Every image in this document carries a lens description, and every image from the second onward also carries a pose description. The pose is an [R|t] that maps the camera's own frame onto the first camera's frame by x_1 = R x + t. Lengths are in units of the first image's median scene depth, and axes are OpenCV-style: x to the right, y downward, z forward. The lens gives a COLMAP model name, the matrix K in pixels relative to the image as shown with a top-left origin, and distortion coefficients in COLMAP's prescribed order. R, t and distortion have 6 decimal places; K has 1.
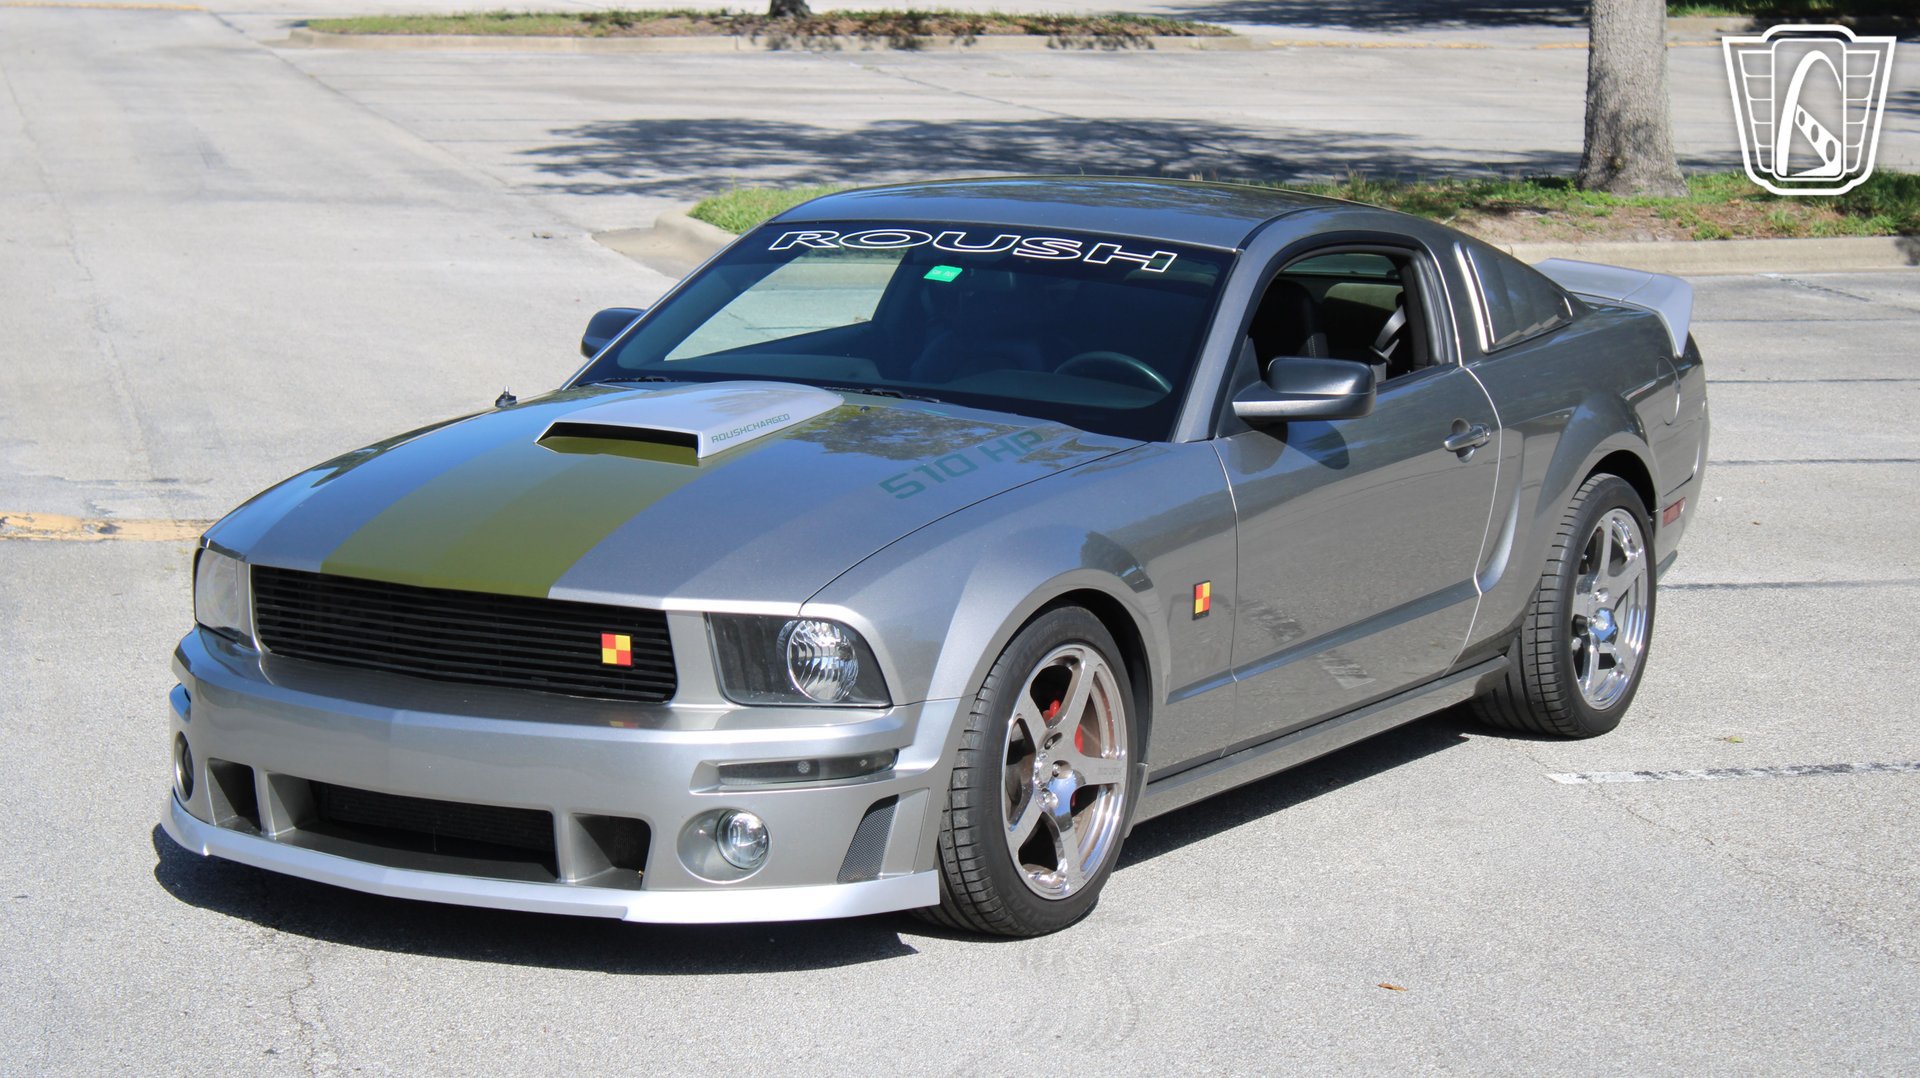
lens RADIAL K [[4465.8, 0, 944.2], [0, 4465.8, 500.1], [0, 0, 1]] dist [0.101171, 0.000000]
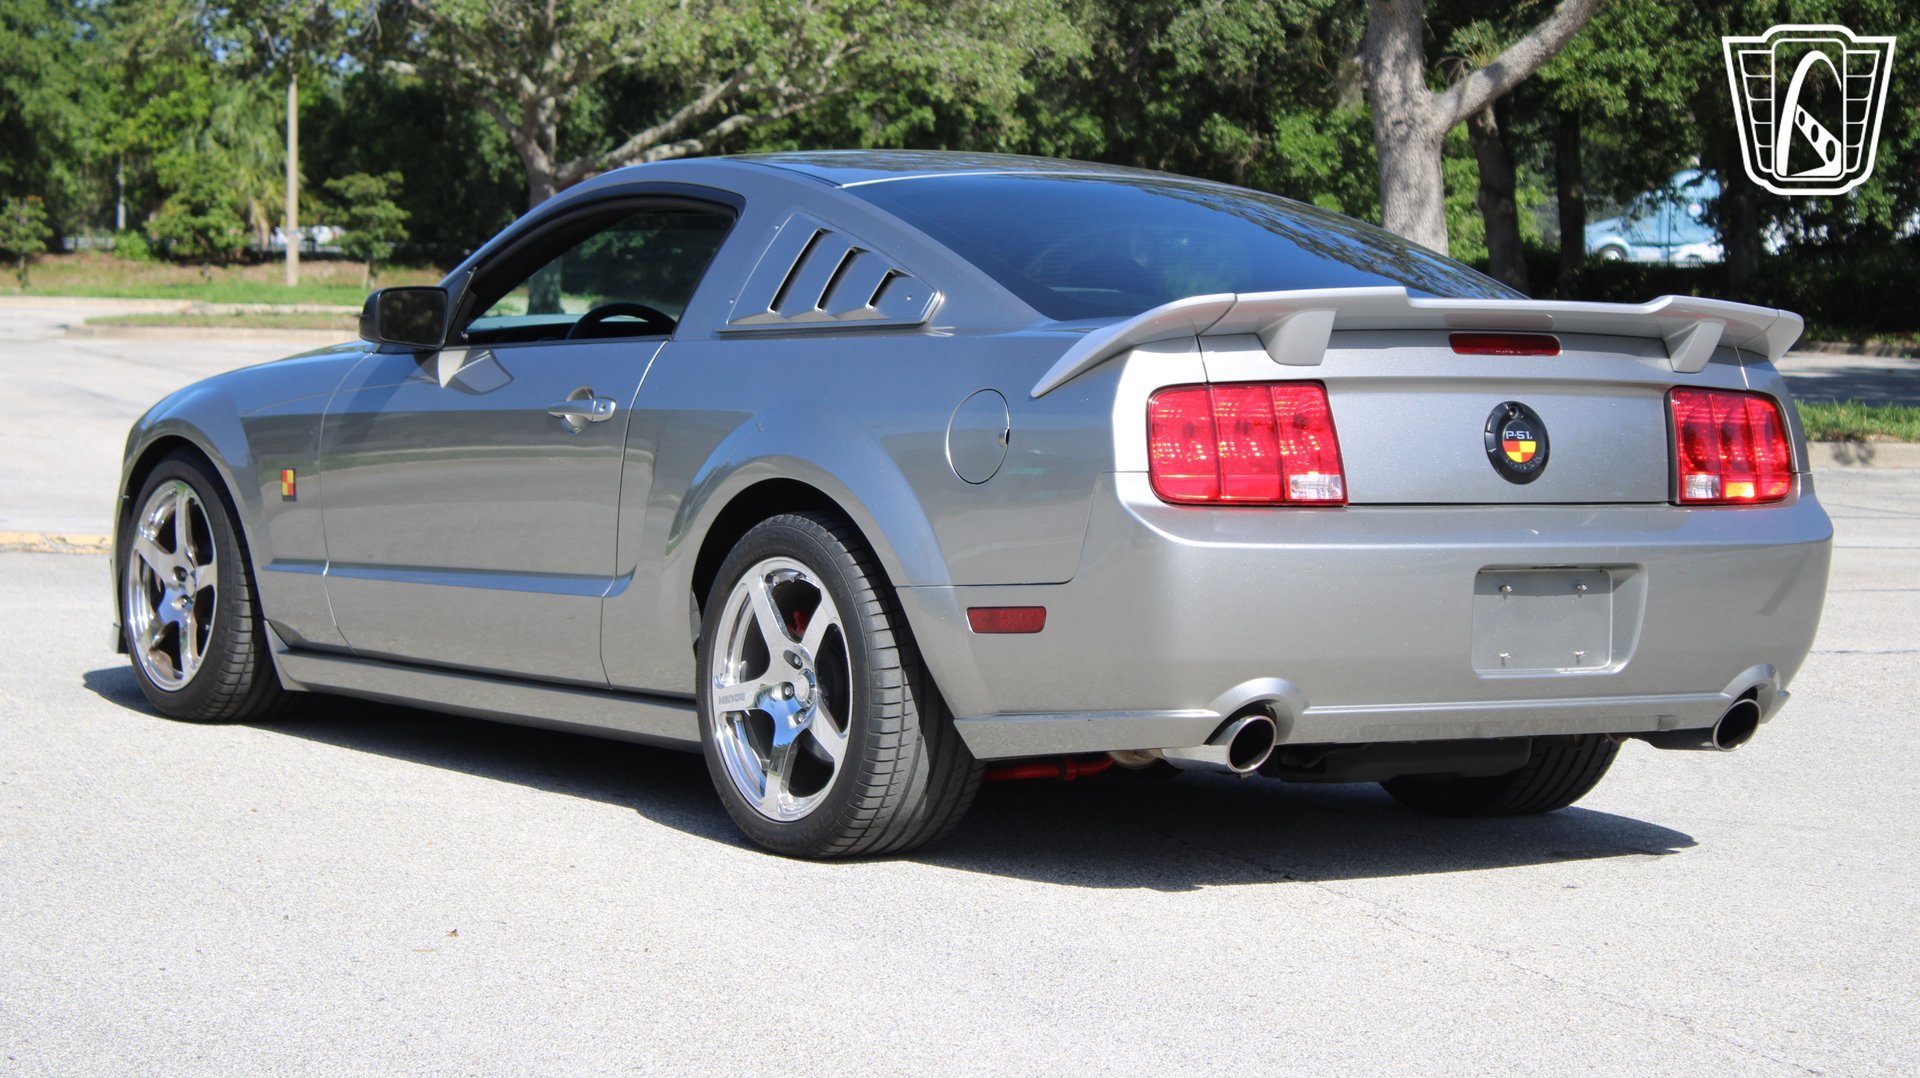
lens RADIAL K [[4465.8, 0, 981.3], [0, 4465.8, 529.4], [0, 0, 1]] dist [0.101171, 0.000000]
pose [[0.995925, 0.000616, 0.090183, -0.189863], [0.006102, 0.997225, -0.074202, 0.143972], [-0.089978, 0.074450, 0.993157, -0.360007]]
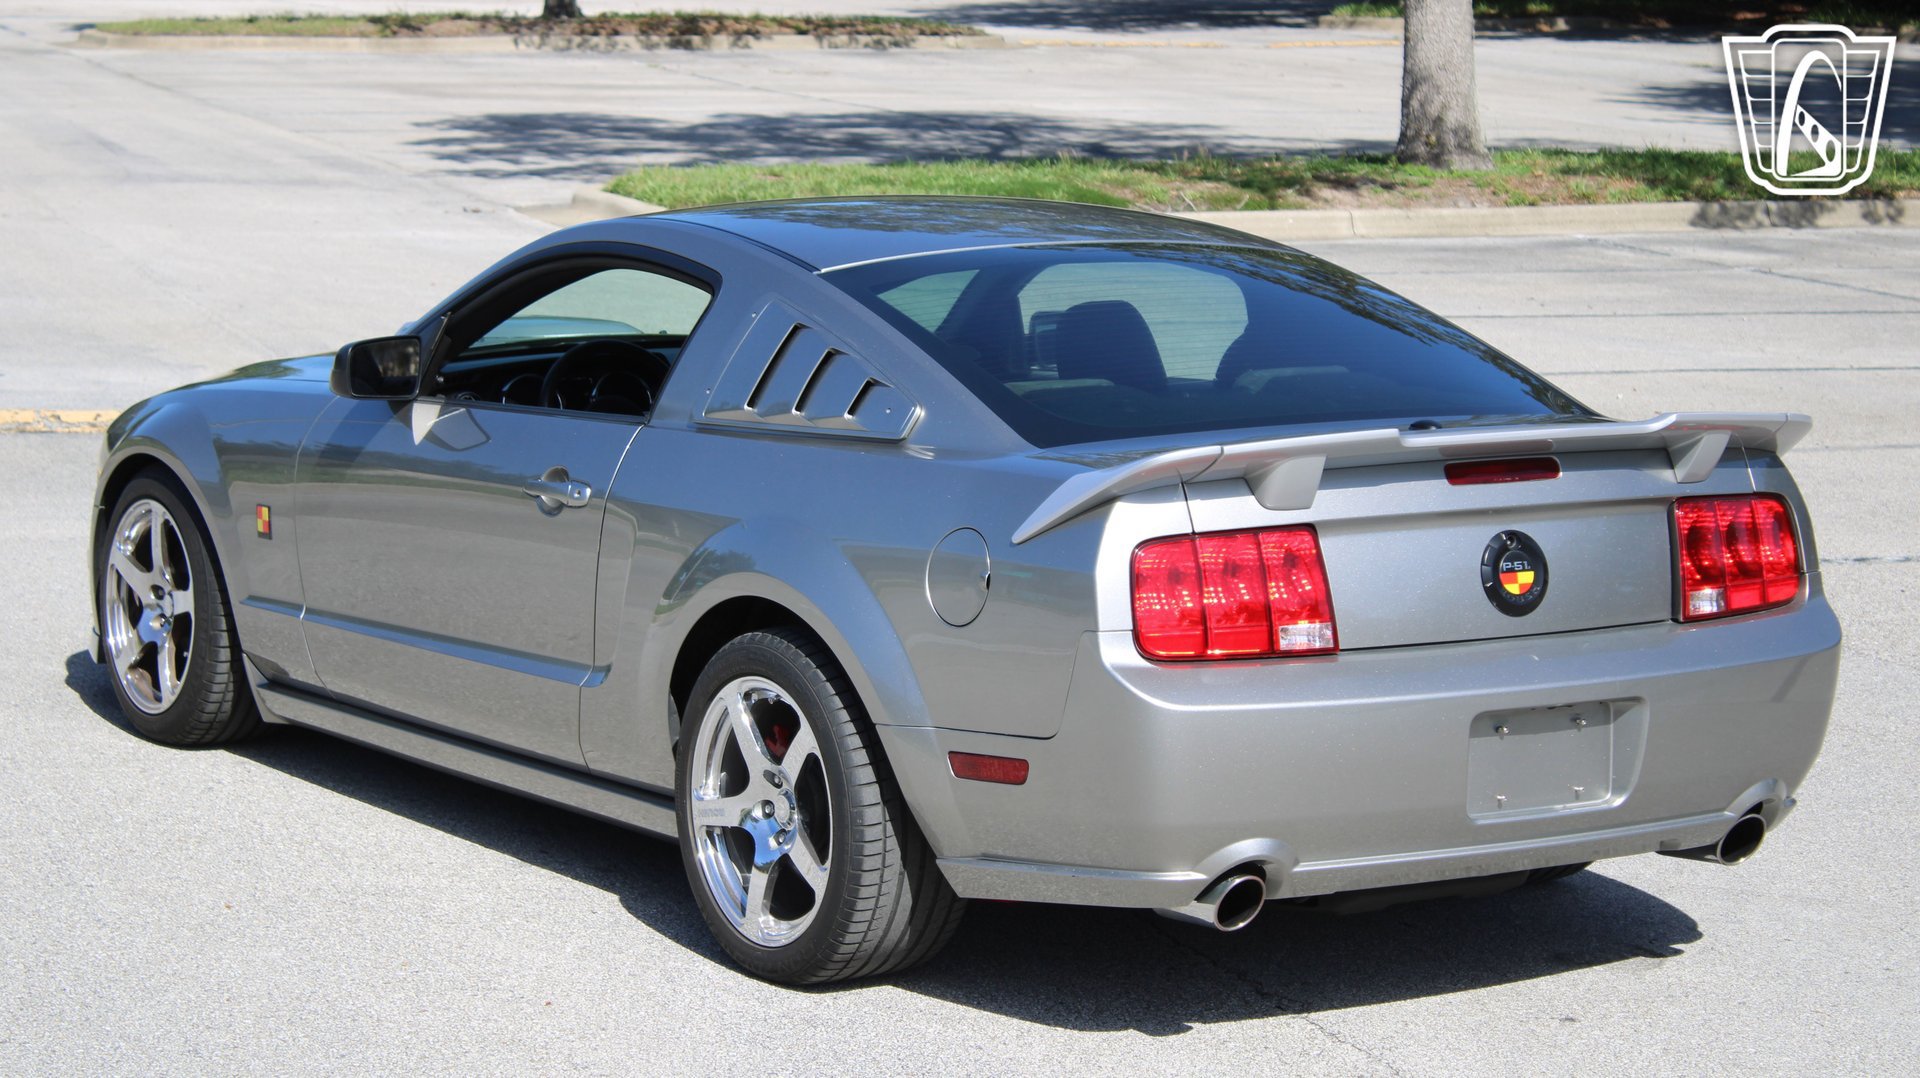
lens RADIAL K [[4465.8, 0, 985.3], [0, 4465.8, 549.4], [0, 0, 1]] dist [0.101171, 0.000000]
pose [[0.996401, -0.013189, 0.083729, -0.177526], [0.012432, 0.999877, 0.009560, 0.047891], [-0.083845, -0.008485, 0.996443, -0.338387]]
